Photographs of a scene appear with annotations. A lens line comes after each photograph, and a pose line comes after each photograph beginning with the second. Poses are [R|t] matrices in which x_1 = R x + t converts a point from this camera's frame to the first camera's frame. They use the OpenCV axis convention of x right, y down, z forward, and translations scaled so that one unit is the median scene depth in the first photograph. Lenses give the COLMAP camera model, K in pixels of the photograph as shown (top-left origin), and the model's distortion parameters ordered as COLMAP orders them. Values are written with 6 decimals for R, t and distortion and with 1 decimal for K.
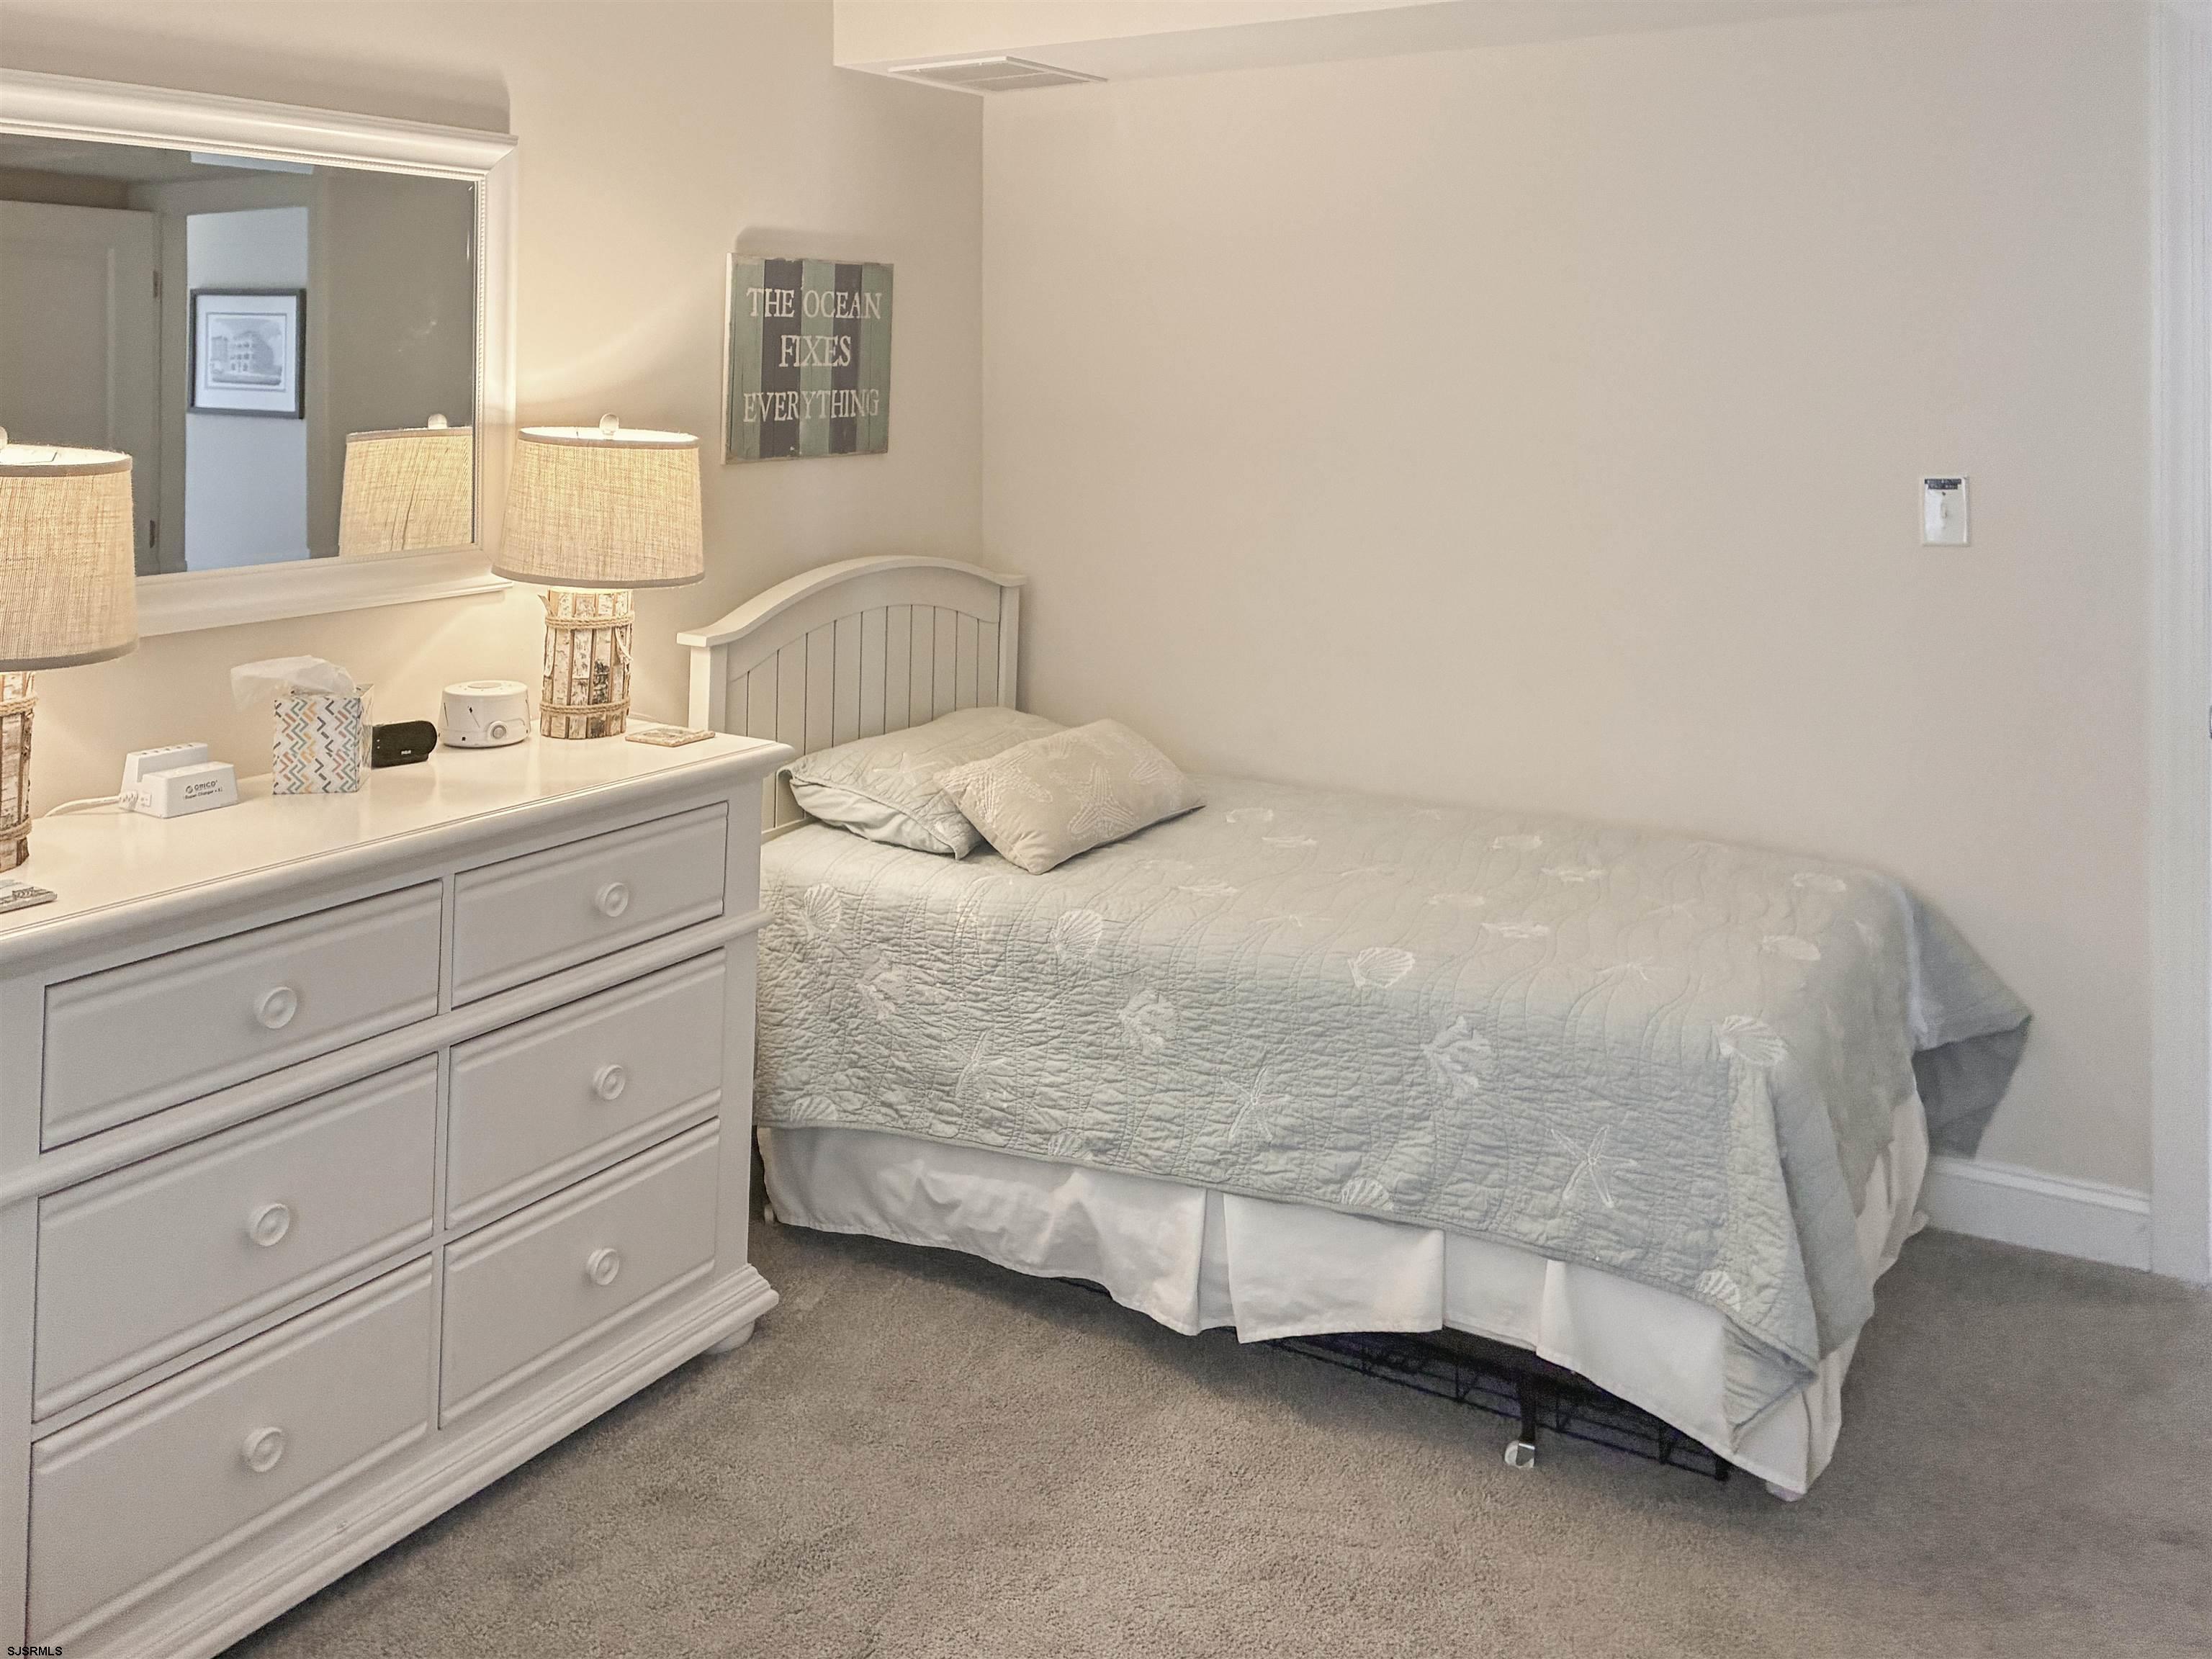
lens RADIAL K [[1698.1, 0, 1106.0], [0, 1698.1, 829.5], [0, 0, 1]] dist [-0.048859, 0.107276]
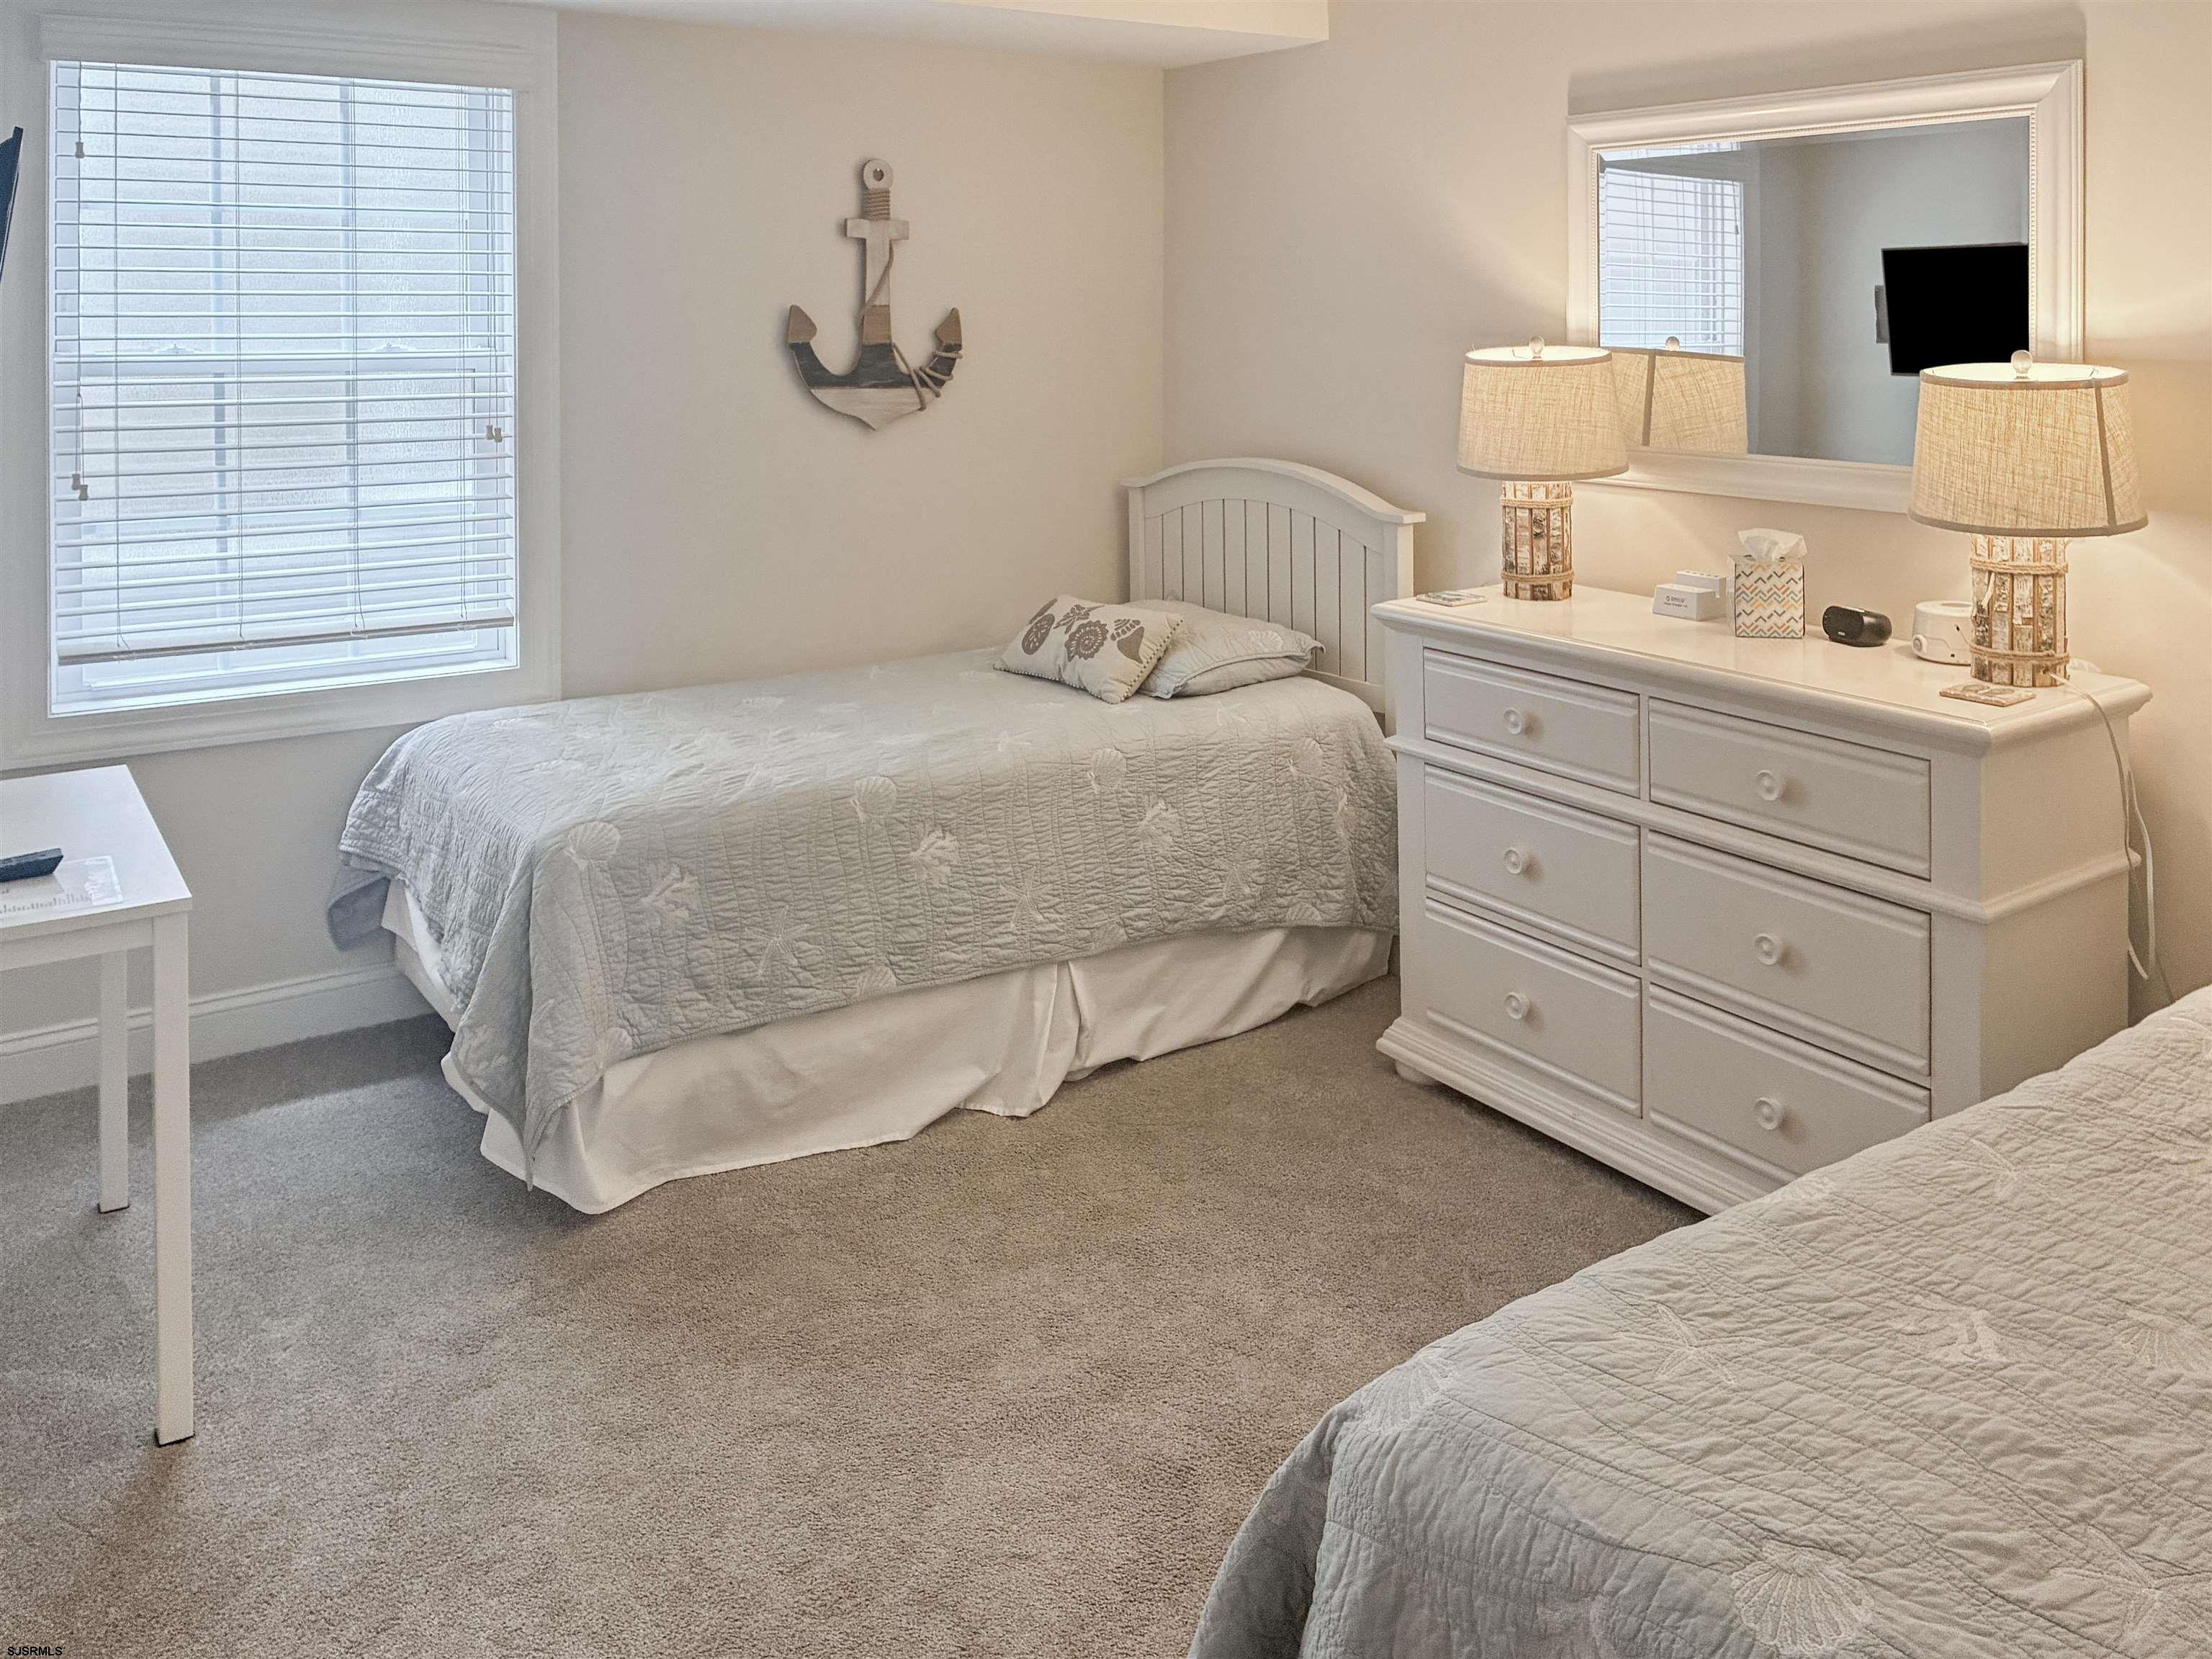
lens RADIAL K [[1698.1, 0, 1106.0], [0, 1698.1, 829.5], [0, 0, 1]] dist [-0.048859, 0.107276]
pose [[-0.391748, 0.277247, -0.877307, 0.882252], [-0.235564, 0.891515, 0.386924, -0.265262], [0.889406, 0.358239, -0.283940, 0.954264]]
